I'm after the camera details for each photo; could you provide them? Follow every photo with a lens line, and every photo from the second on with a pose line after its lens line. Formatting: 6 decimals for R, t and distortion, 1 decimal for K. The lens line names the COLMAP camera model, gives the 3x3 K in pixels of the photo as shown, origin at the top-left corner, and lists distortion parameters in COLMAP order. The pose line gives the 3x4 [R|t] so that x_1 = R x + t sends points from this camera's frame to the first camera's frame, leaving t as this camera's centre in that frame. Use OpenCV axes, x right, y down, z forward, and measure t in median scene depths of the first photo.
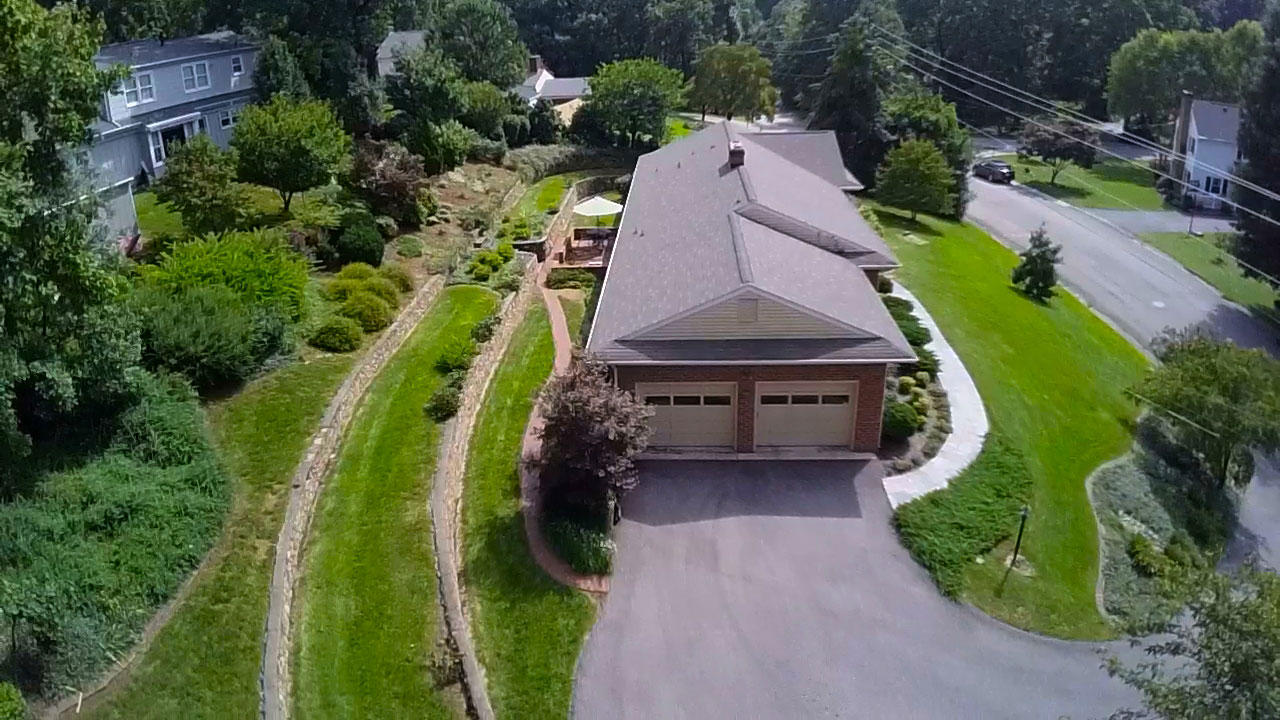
lens RADIAL K [[755.4, 0, 640.0], [0, 755.4, 360.0], [0, 0, 1]] dist [-0.062740, -0.074797]
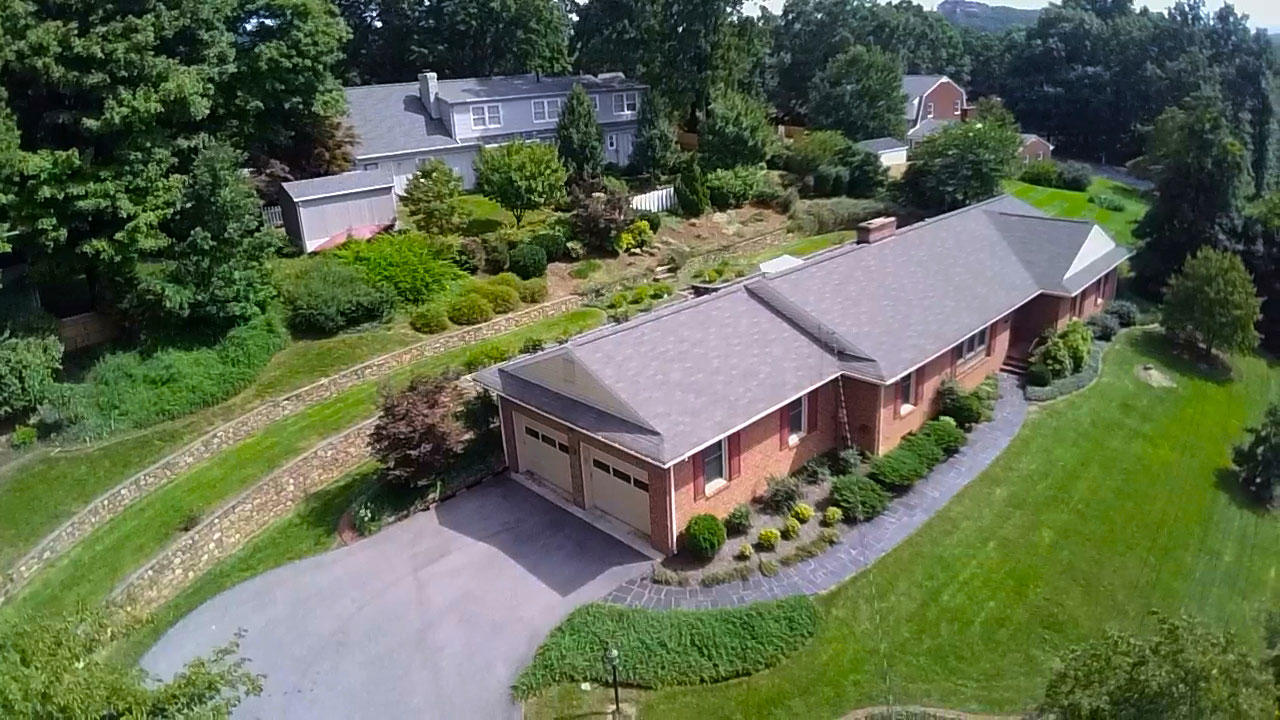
lens RADIAL K [[755.4, 0, 640.0], [0, 755.4, 360.0], [0, 0, 1]] dist [-0.062740, -0.074797]
pose [[0.733234, 0.237513, -0.637147, 0.559271], [-0.263140, 0.963119, 0.056204, -0.104582], [0.626997, 0.126448, 0.768691, 0.157198]]
